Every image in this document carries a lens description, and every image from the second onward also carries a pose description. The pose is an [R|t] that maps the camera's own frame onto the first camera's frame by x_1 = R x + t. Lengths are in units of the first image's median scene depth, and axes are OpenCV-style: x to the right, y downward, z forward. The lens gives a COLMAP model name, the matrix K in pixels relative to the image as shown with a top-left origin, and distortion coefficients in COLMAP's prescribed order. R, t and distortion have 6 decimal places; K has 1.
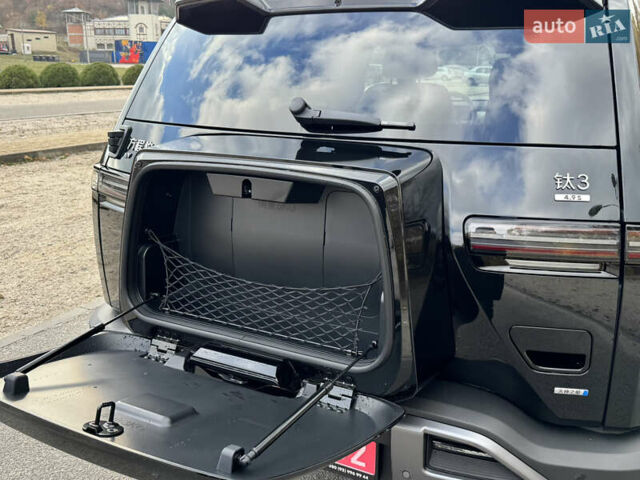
lens RADIAL K [[581.0, 0, 320.0], [0, 581.0, 240.0], [0, 0, 1]] dist [0.150741, -0.001315]
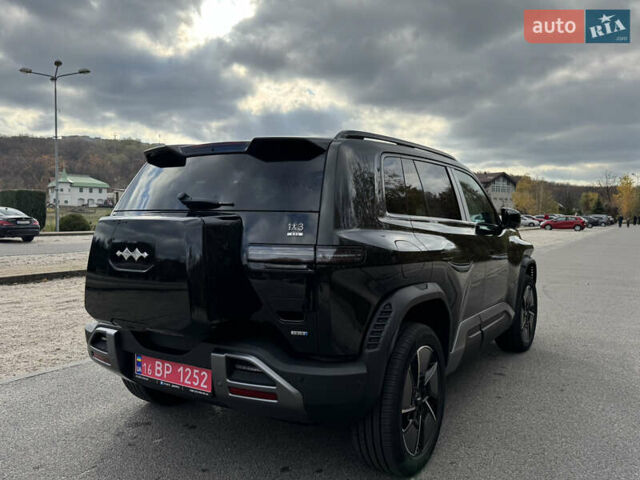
lens RADIAL K [[571.8, 0, 324.5], [0, 571.8, 238.6], [0, 0, 1]] dist [0.148554, -0.301655]
pose [[0.992497, -0.004244, -0.122194, 0.707253], [-0.025930, 0.969358, -0.244280, 0.395379], [0.119486, 0.245615, 0.961975, -0.833357]]
